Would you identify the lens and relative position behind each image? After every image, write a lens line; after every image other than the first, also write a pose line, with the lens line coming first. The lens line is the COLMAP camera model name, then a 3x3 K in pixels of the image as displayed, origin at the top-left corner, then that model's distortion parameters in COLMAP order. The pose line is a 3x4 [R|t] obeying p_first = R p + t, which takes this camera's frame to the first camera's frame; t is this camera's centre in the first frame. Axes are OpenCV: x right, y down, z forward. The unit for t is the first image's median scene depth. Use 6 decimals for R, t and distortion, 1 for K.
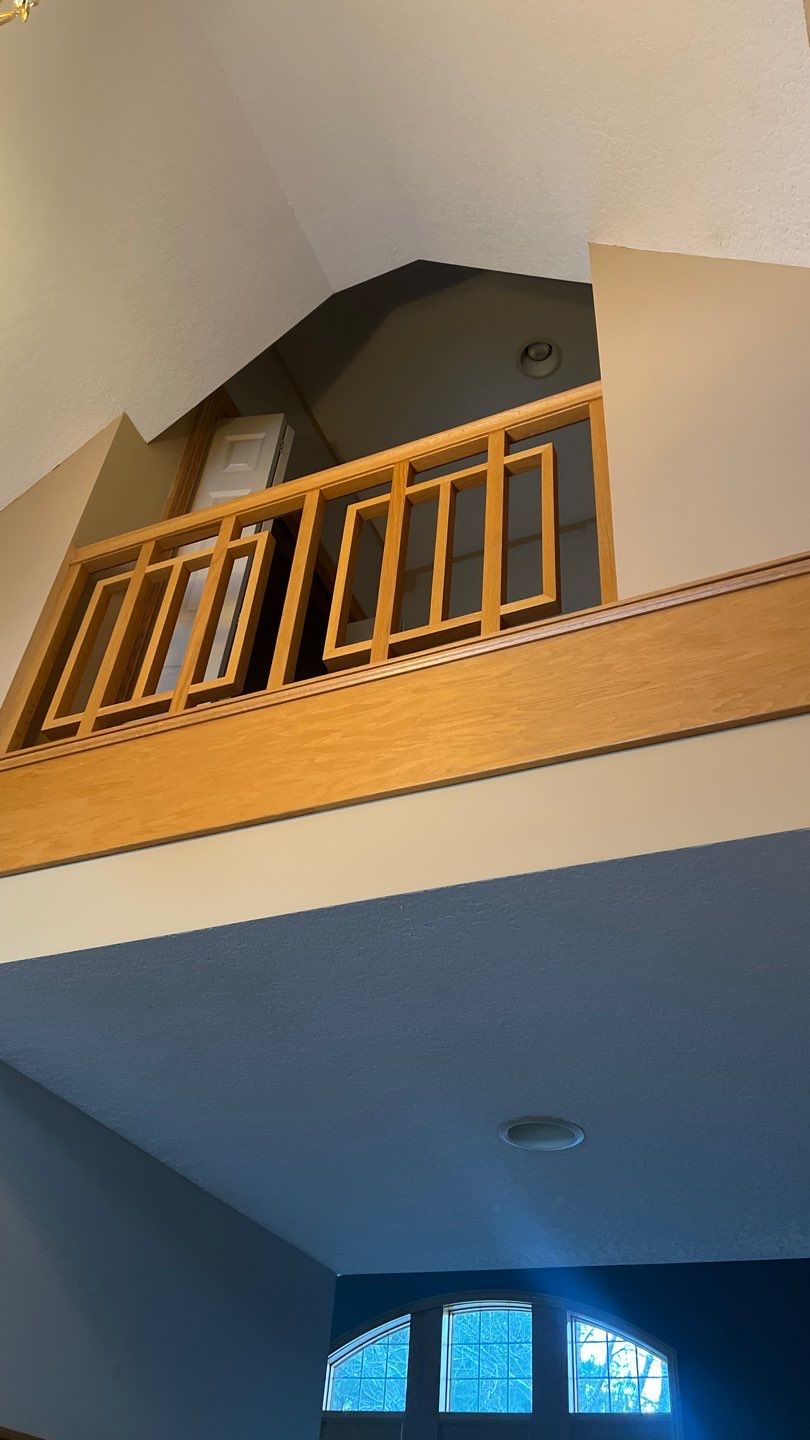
lens RADIAL K [[1109.3, 0, 405.0], [0, 1109.3, 720.0], [0, 0, 1]] dist [0.003492, -0.001107]
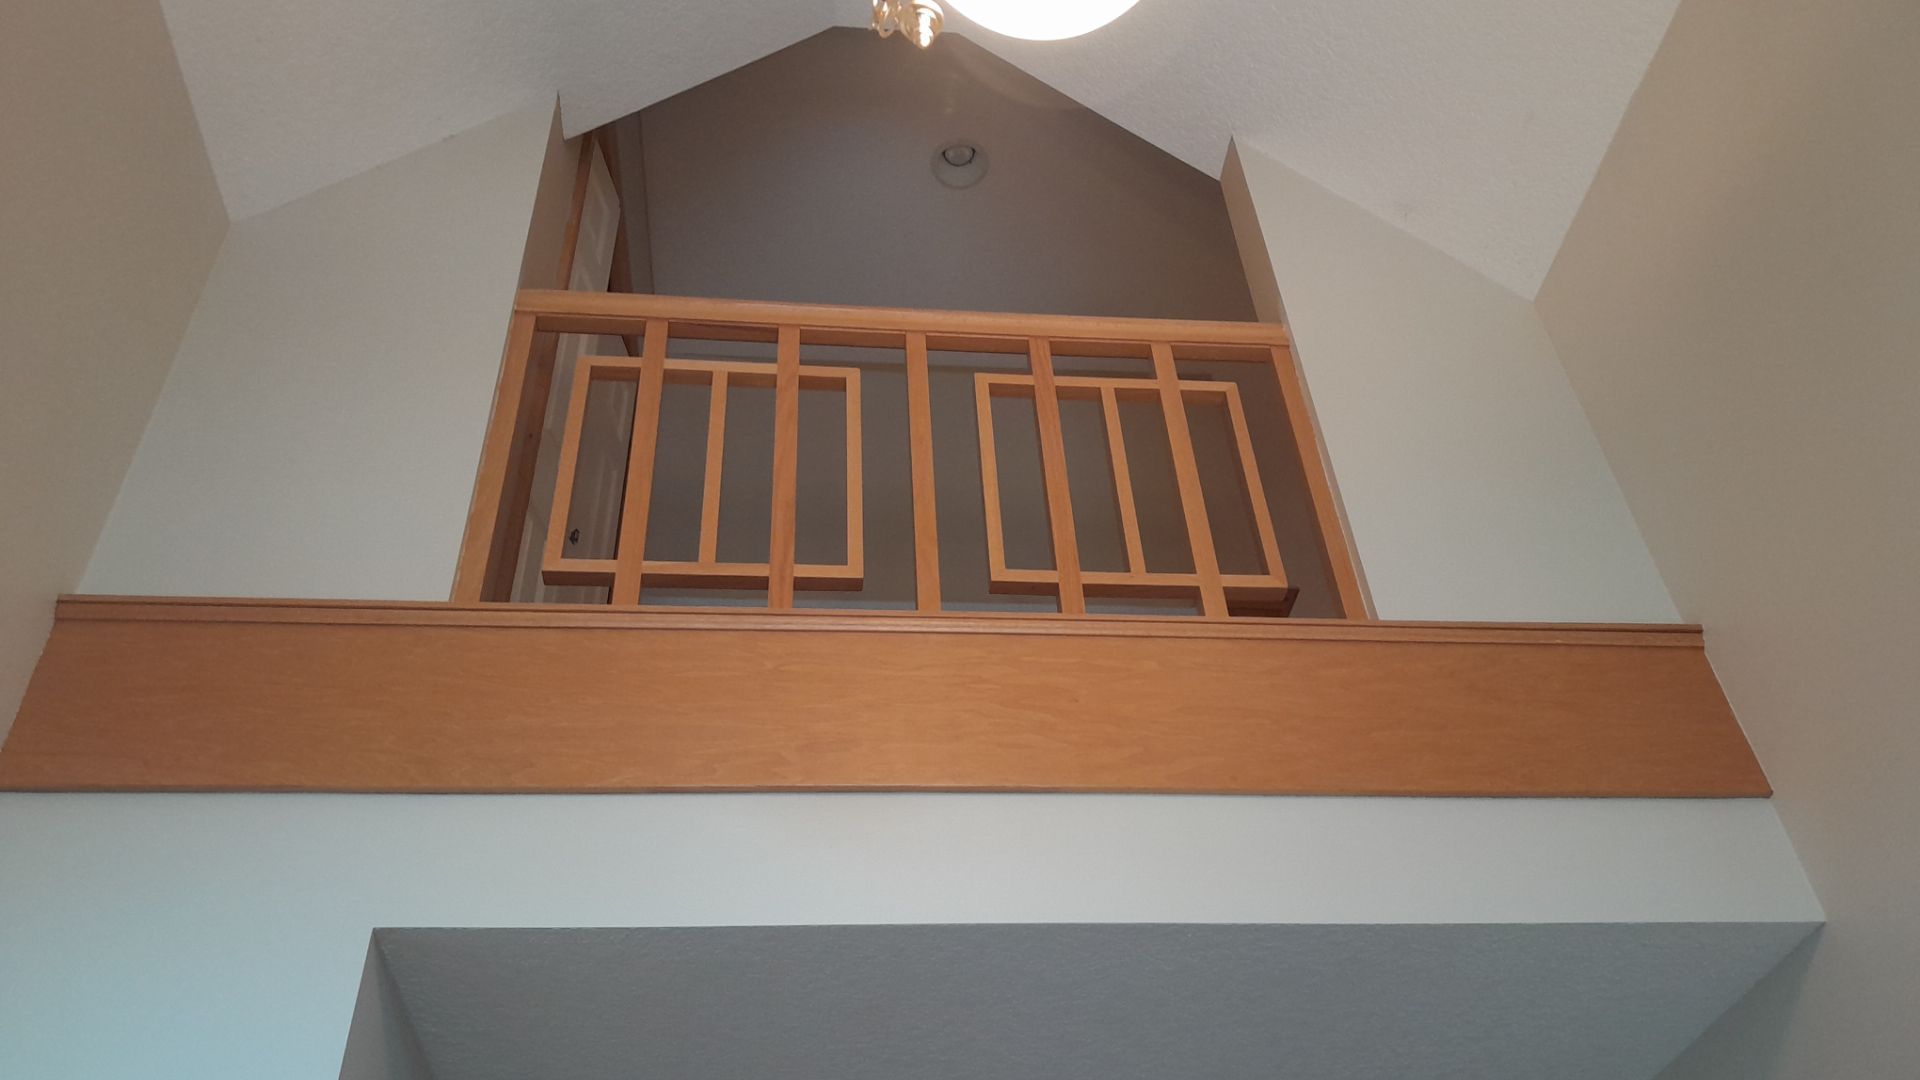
lens RADIAL K [[1519.8, 0, 1000.7], [0, 1519.8, 535.4], [0, 0, 1]] dist [0.005514, -0.006224]
pose [[0.864037, 0.280006, 0.418375, -0.382965], [-0.213621, 0.956445, -0.198946, 0.077919], [-0.455858, 0.082523, 0.886219, 0.182183]]
